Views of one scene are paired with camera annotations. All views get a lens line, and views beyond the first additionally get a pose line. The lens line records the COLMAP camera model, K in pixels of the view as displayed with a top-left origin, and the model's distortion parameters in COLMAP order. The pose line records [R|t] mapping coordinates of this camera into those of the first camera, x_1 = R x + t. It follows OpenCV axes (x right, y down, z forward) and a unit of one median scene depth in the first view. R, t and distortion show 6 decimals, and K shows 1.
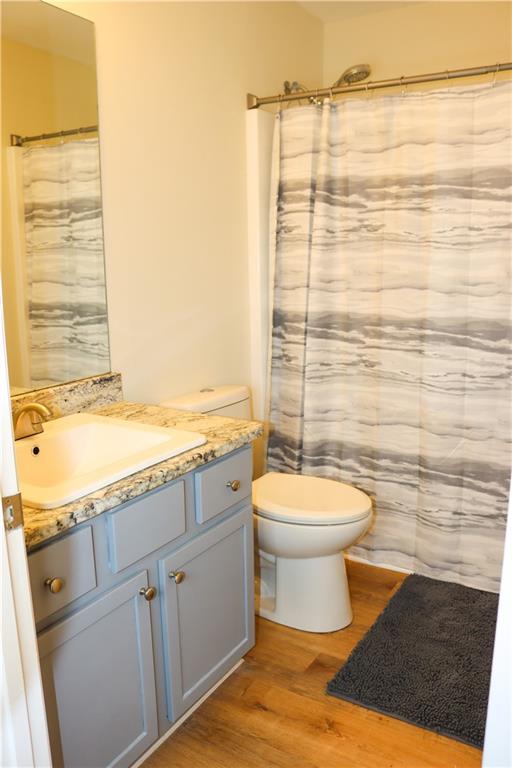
lens RADIAL K [[652.1, 0, 254.9], [0, 652.1, 383.9], [0, 0, 1]] dist [-0.076159, 0.018413]
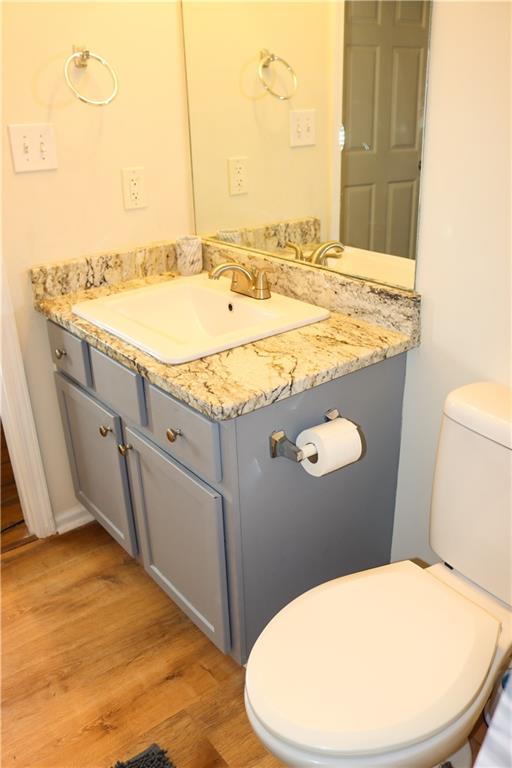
lens RADIAL K [[652.1, 0, 254.9], [0, 652.1, 386.1], [0, 0, 1]] dist [-0.076159, 0.018413]
pose [[-0.363430, 0.405639, -0.838675, 0.532344], [-0.150188, 0.862946, 0.482460, -0.273087], [0.919436, 0.301300, -0.252699, 1.174943]]
